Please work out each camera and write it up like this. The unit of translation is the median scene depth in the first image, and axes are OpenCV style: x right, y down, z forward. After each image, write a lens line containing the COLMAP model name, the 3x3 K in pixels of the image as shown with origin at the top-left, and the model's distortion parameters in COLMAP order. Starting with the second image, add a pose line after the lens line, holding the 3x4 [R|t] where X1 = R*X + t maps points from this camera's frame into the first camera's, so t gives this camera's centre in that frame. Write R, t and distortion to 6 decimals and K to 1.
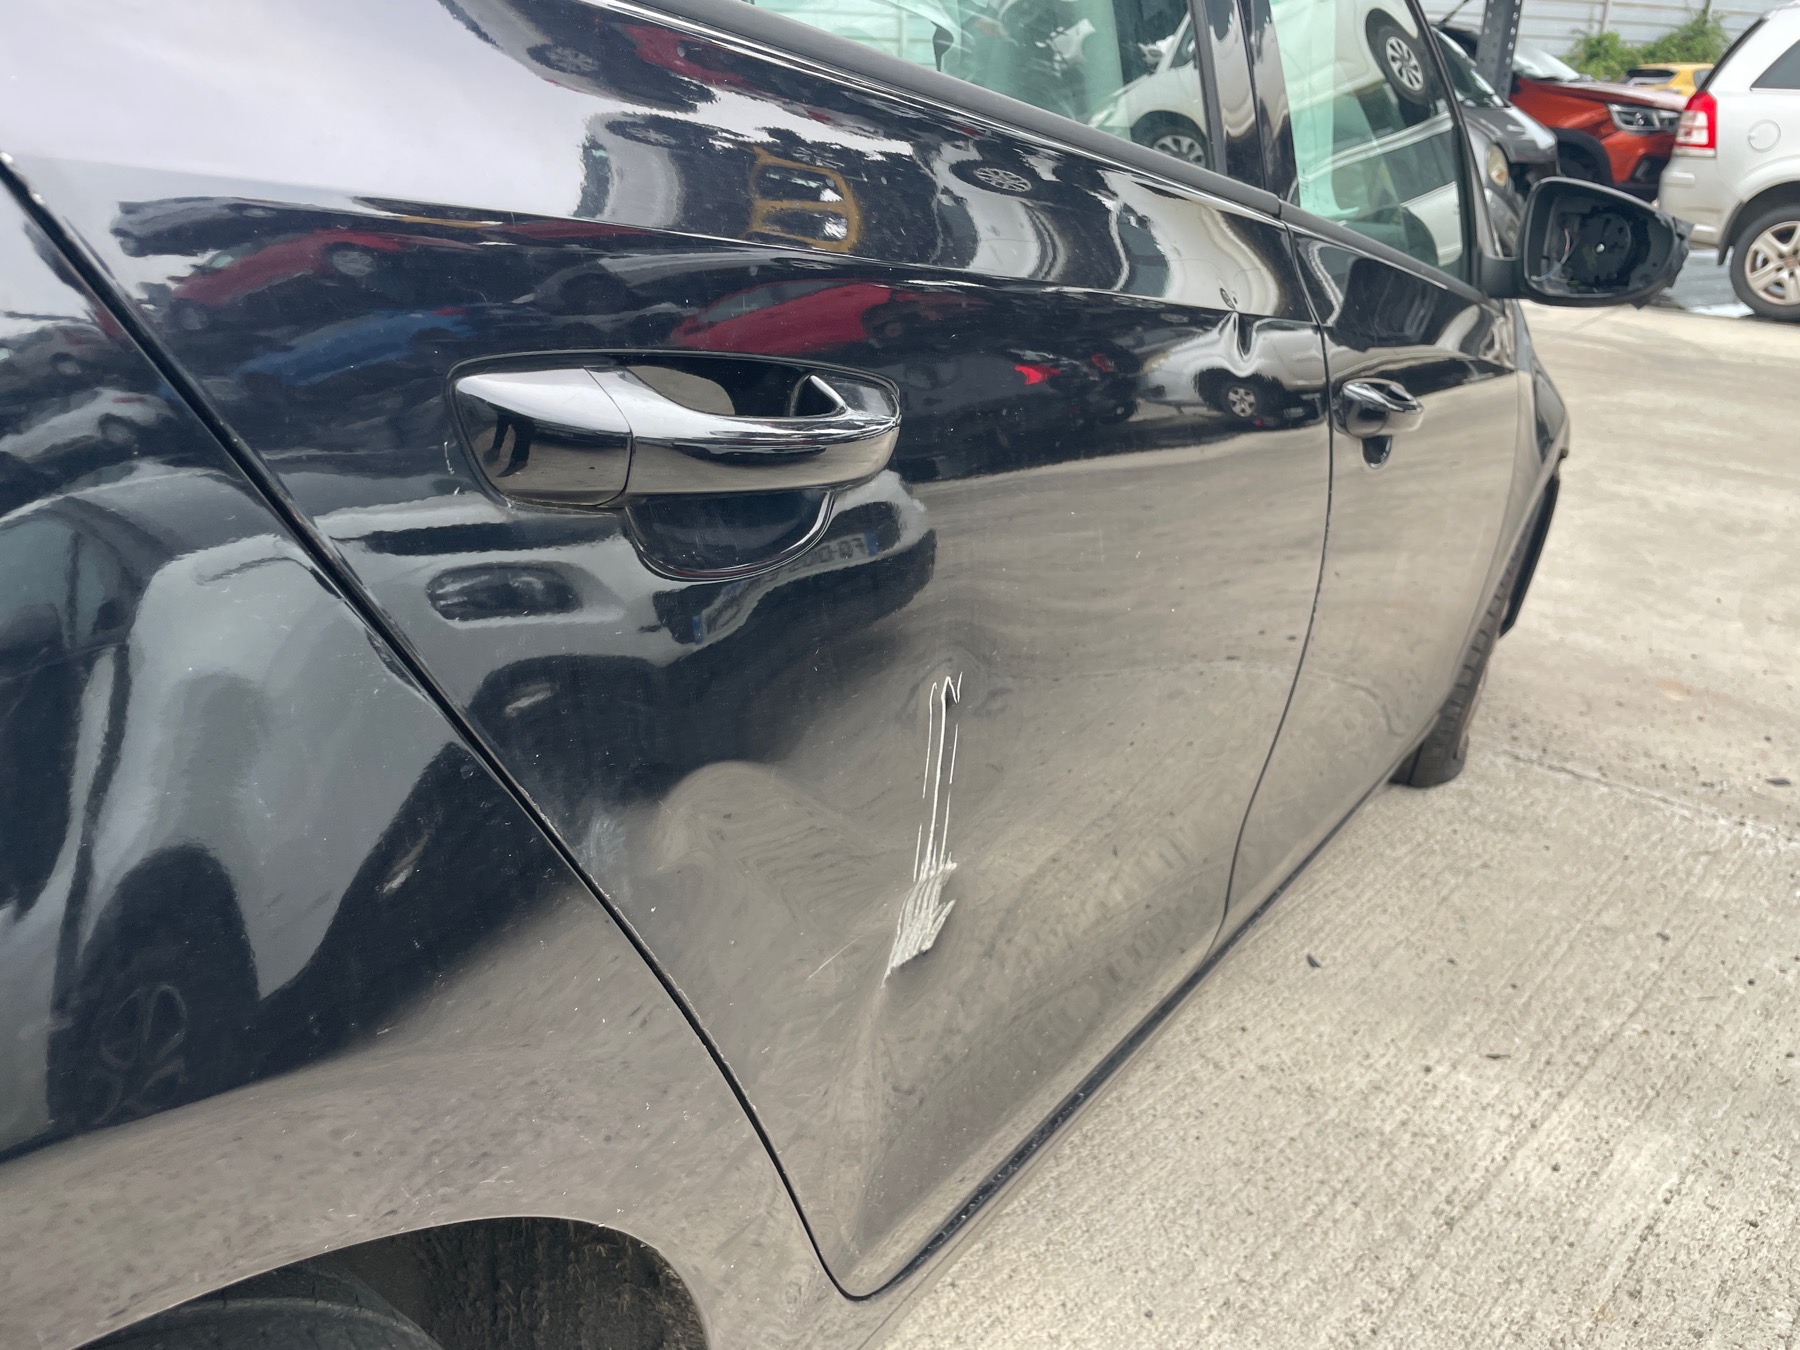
lens RADIAL K [[1365.2, 0, 905.1], [0, 1365.2, 685.0], [0, 0, 1]] dist [0.072521, -0.096803]
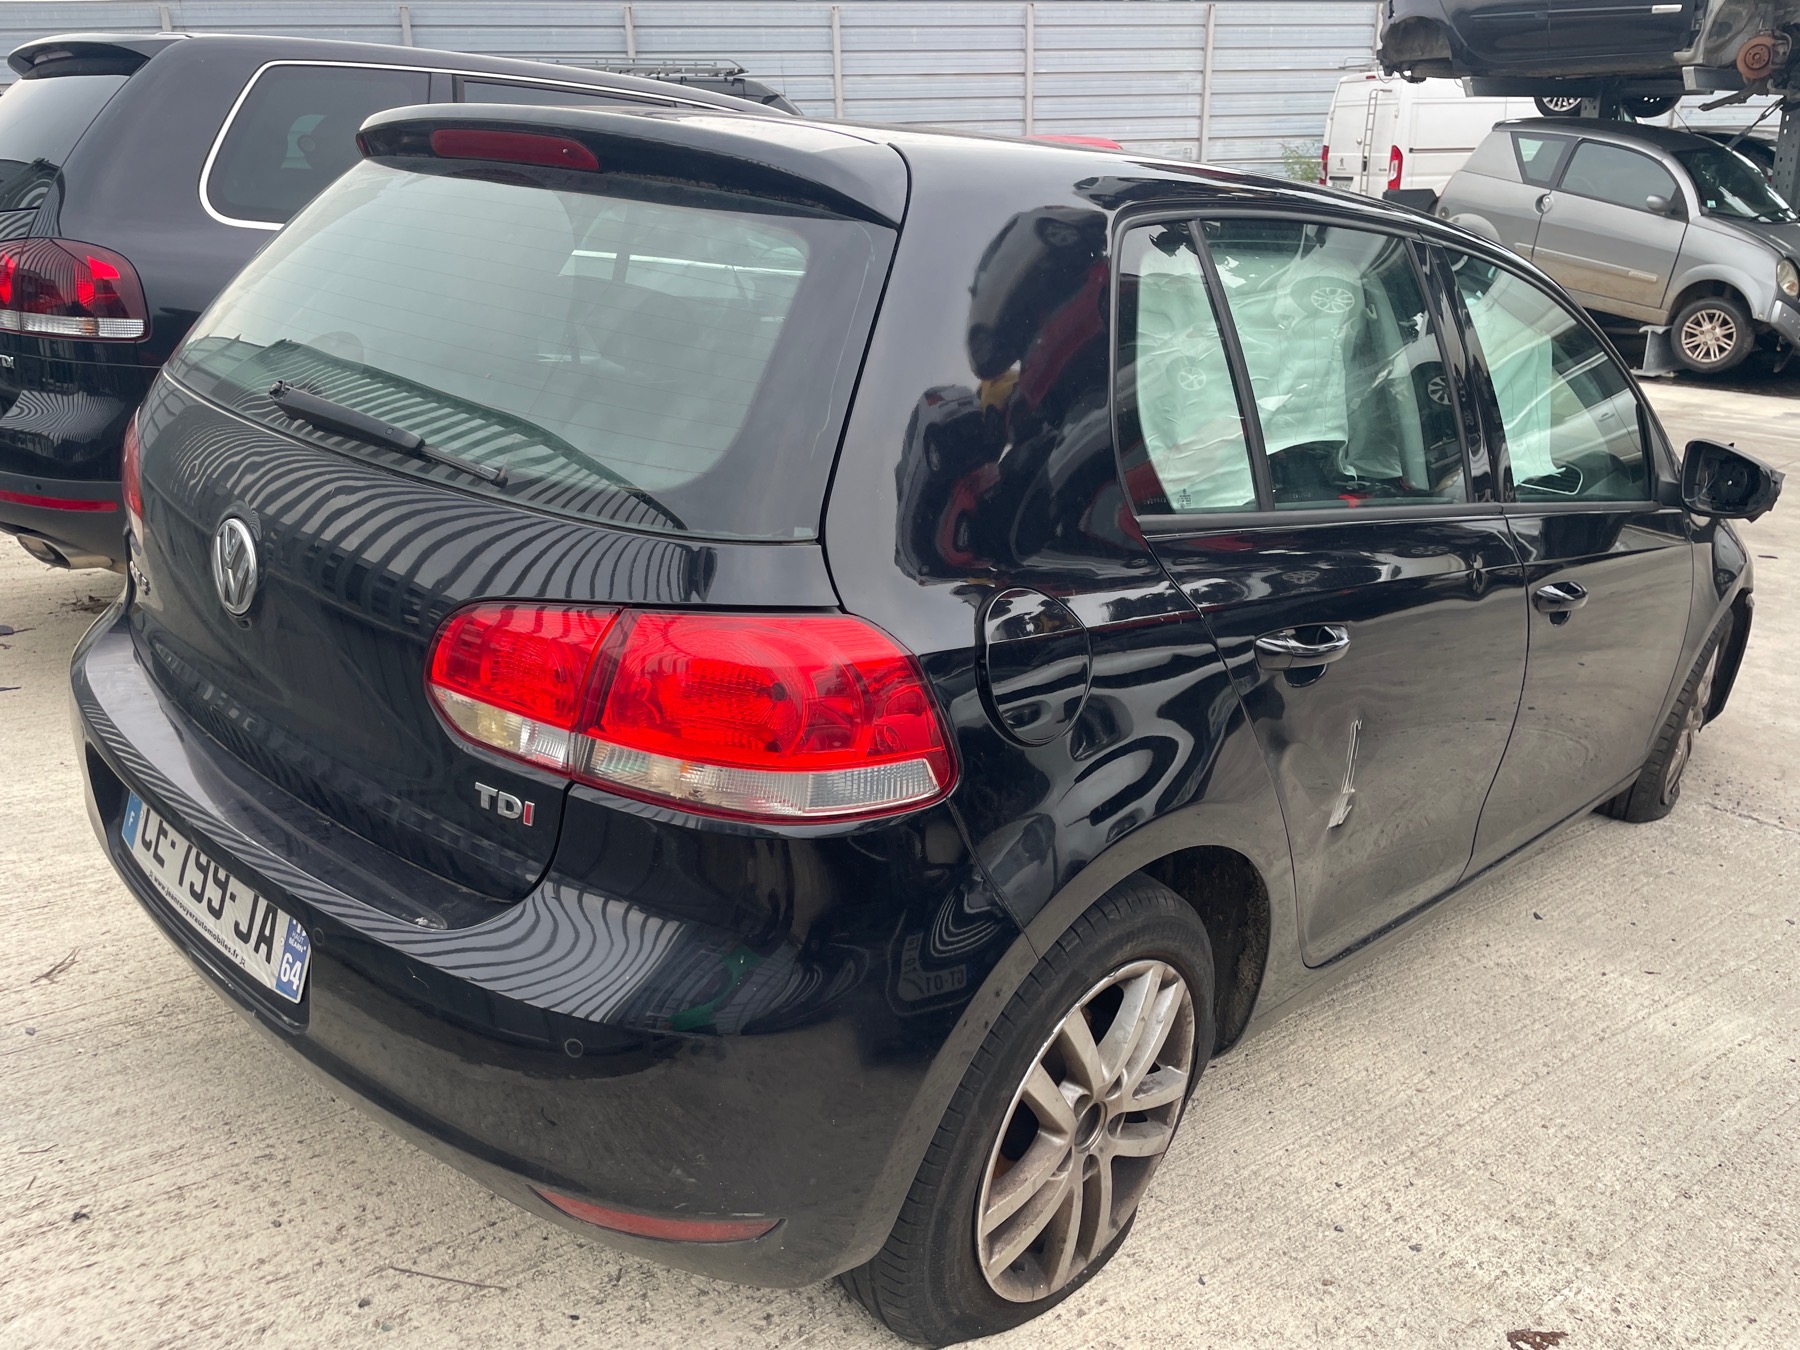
lens RADIAL K [[1365.2, 0, 907.3], [0, 1365.2, 670.2], [0, 0, 1]] dist [0.072521, -0.096803]
pose [[0.981523, 0.033052, -0.188470, -0.136946], [-0.042839, 0.997924, -0.048094, 0.026595], [0.186489, 0.055279, 0.980901, -0.771978]]
